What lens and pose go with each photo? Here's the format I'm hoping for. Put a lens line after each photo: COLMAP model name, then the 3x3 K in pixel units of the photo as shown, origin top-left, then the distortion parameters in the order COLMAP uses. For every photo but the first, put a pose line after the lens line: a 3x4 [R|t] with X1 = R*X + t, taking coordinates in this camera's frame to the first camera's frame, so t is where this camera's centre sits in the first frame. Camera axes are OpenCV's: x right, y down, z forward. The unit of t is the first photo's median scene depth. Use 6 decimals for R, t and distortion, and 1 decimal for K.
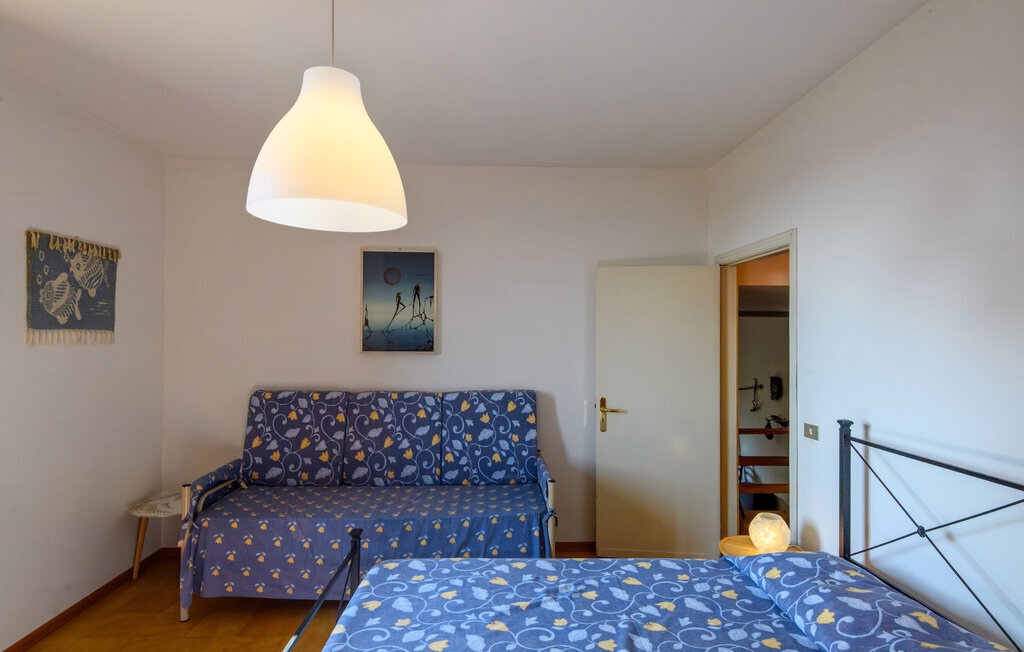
lens RADIAL K [[546.3, 0, 512.0], [0, 546.3, 326.0], [0, 0, 1]] dist [-0.000868, -0.000185]
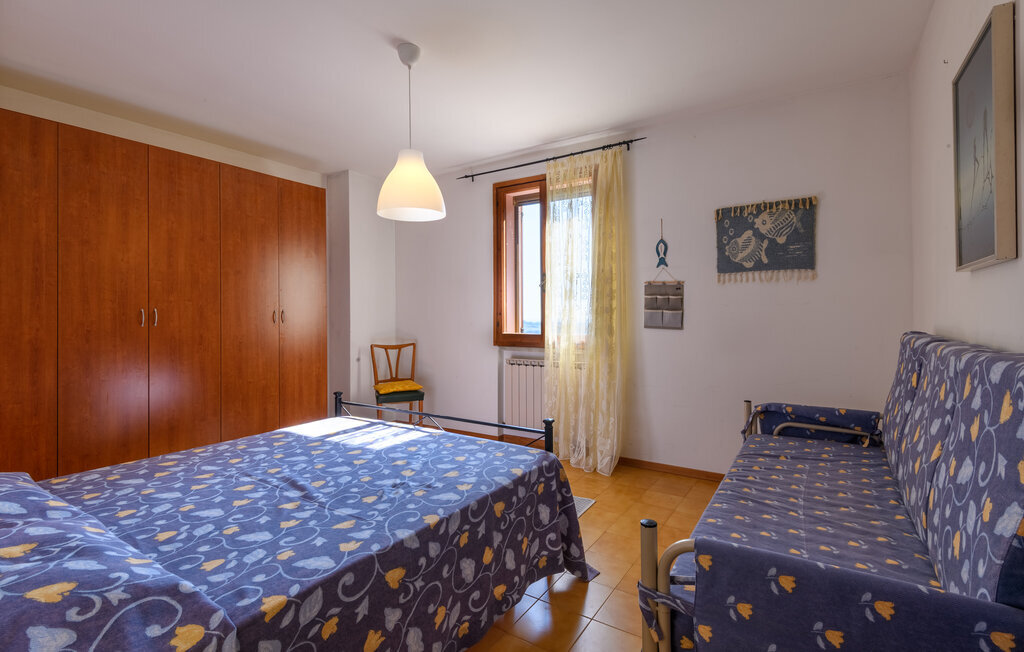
lens RADIAL K [[465.2, 0, 513.5], [0, 465.2, 312.3], [0, 0, 1]] dist [0.000590, 0.000032]
pose [[-0.584457, -0.009620, -0.811367, 0.477901], [0.016381, 0.999586, -0.023652, 0.127716], [0.811259, -0.027114, -0.584058, 1.209126]]
